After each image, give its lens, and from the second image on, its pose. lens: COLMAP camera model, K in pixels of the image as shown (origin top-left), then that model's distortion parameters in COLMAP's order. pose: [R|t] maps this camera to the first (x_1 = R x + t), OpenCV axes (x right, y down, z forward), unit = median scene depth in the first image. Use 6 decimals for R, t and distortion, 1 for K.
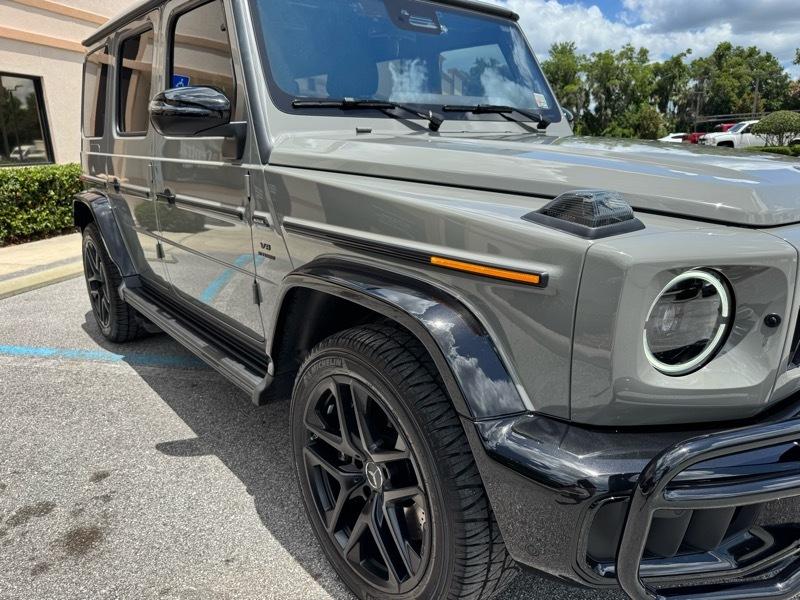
lens RADIAL K [[570.6, 0, 402.5], [0, 570.6, 302.4], [0, 0, 1]] dist [-0.005683, 0.001014]
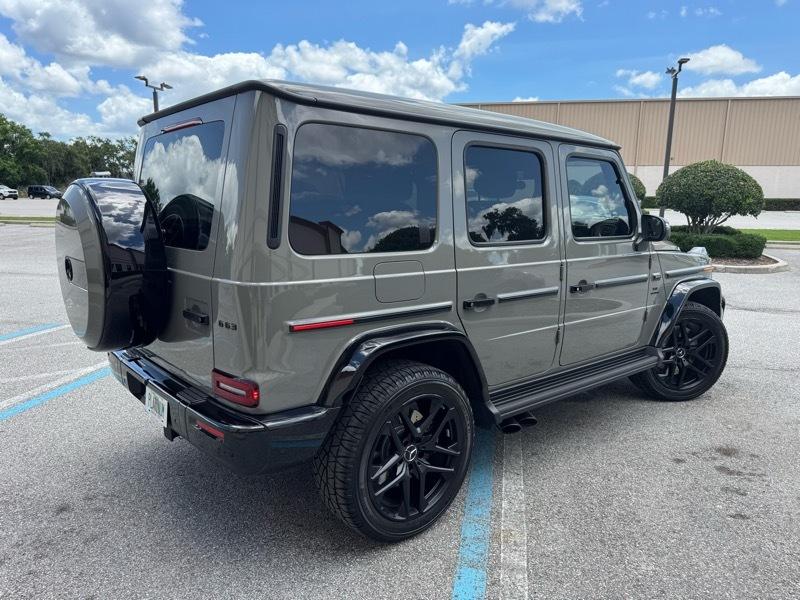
lens RADIAL K [[569.9, 0, 395.4], [0, 569.9, 298.0], [0, 0, 1]] dist [0.000413, -0.002645]
pose [[-0.015471, -0.152358, 0.988204, -1.668830], [0.265091, 0.952330, 0.150977, -0.462073], [-0.964099, 0.264299, 0.025655, 1.341099]]
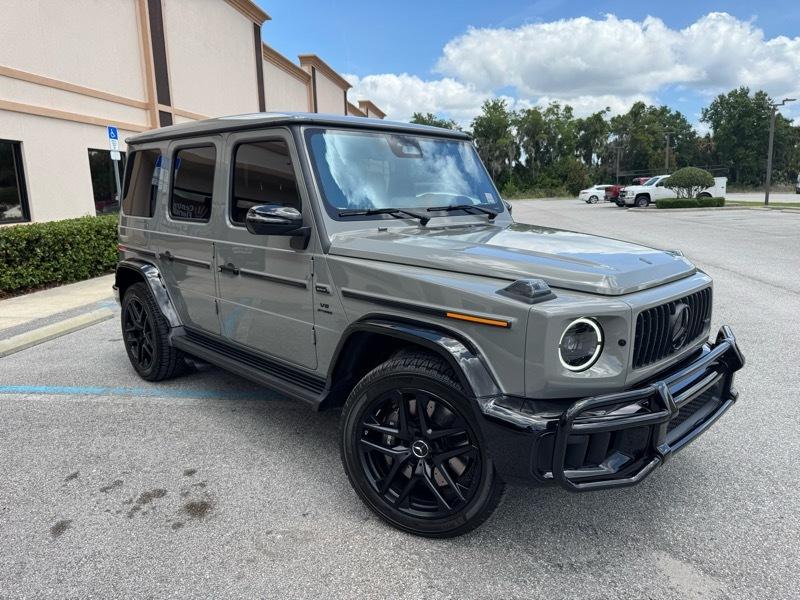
lens RADIAL K [[569.9, 0, 395.4], [0, 569.9, 298.0], [0, 0, 1]] dist [0.000413, -0.002645]
pose [[0.995844, -0.014884, 0.089854, -0.131051], [0.022483, 0.996198, -0.084166, 0.010560], [-0.088259, 0.085836, 0.992392, -0.381254]]
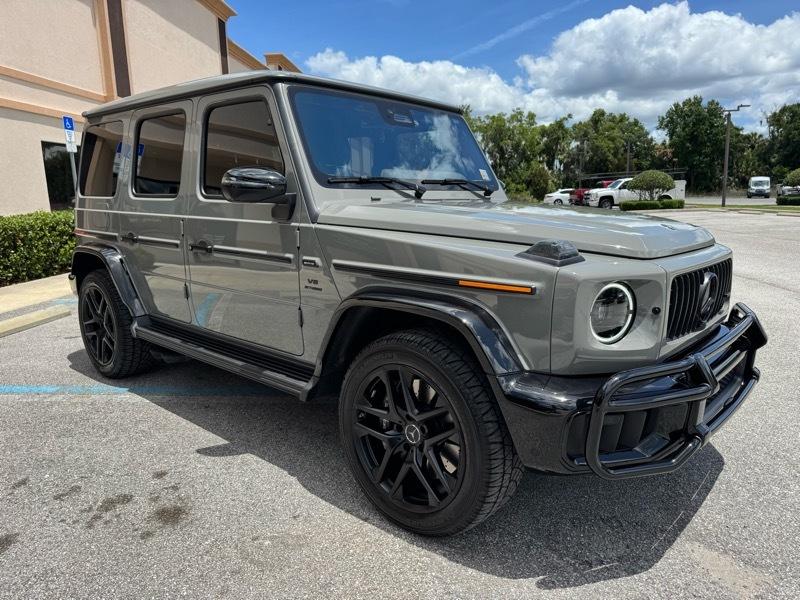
lens RADIAL K [[564.7, 0, 401.5], [0, 564.7, 299.1], [0, 0, 1]] dist [0.027509, -0.035425]
pose [[0.987267, -0.024028, 0.157249, -0.172848], [0.038350, 0.995321, -0.088688, 0.050864], [-0.154382, 0.093589, 0.983569, -0.260498]]
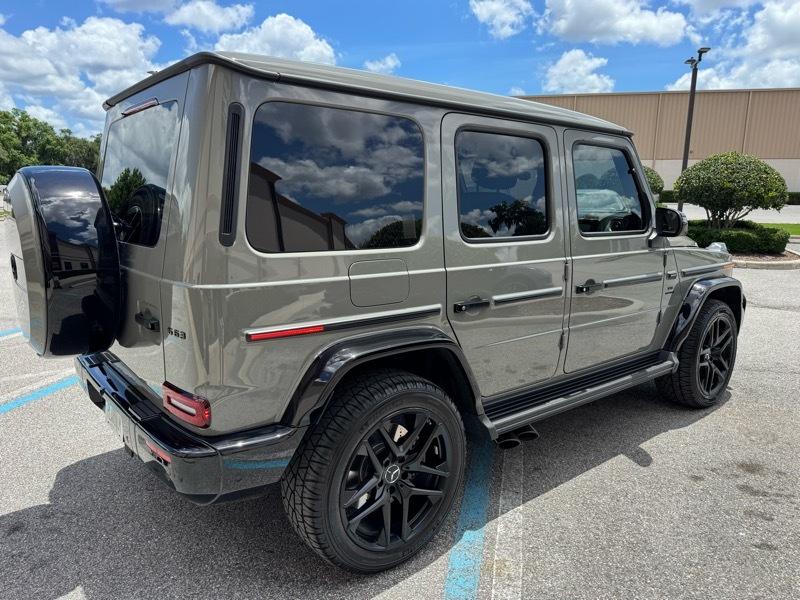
lens RADIAL K [[557.3, 0, 399.9], [0, 557.3, 294.1], [0, 0, 1]] dist [0.002464, -0.000906]
pose [[0.012995, -0.157155, 0.987488, -1.541949], [0.266864, 0.952296, 0.148043, -0.439907], [-0.963646, 0.261602, 0.054314, 1.279676]]
